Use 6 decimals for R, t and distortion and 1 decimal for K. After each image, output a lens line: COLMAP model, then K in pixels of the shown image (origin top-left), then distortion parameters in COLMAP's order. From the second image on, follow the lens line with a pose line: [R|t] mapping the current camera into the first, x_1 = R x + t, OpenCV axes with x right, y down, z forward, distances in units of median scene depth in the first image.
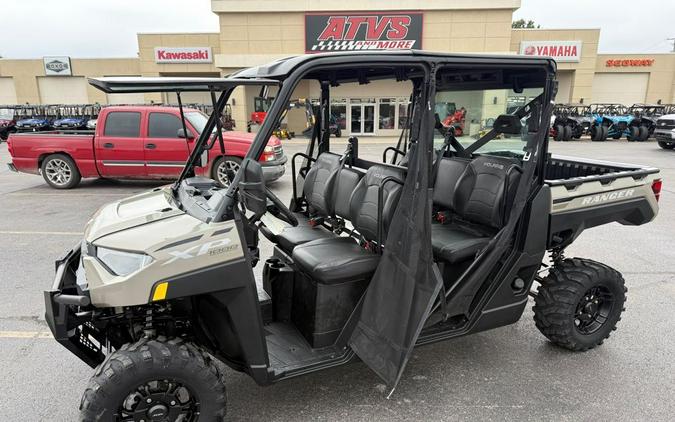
lens RADIAL K [[484.6, 0, 341.9], [0, 484.6, 258.1], [0, 0, 1]] dist [0.060783, -0.090910]
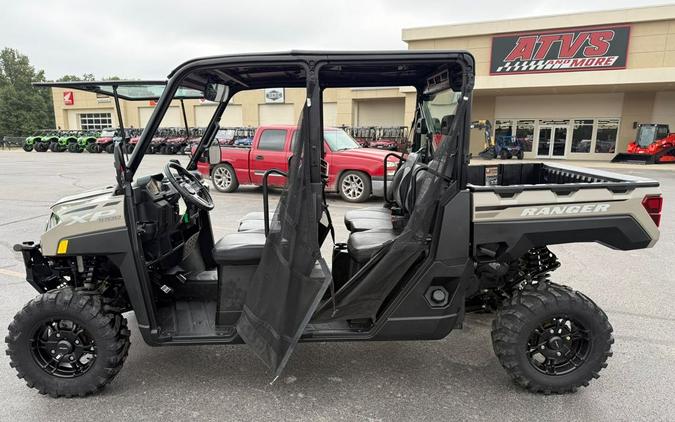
lens RADIAL K [[481.6, 0, 335.8], [0, 481.6, 246.6], [0, 0, 1]] dist [0.071217, -0.091138]
pose [[0.912406, 0.098628, -0.397226, 0.471651], [-0.125484, 0.991201, -0.042121, 0.019956], [0.389577, 0.088277, 0.916754, 0.074015]]
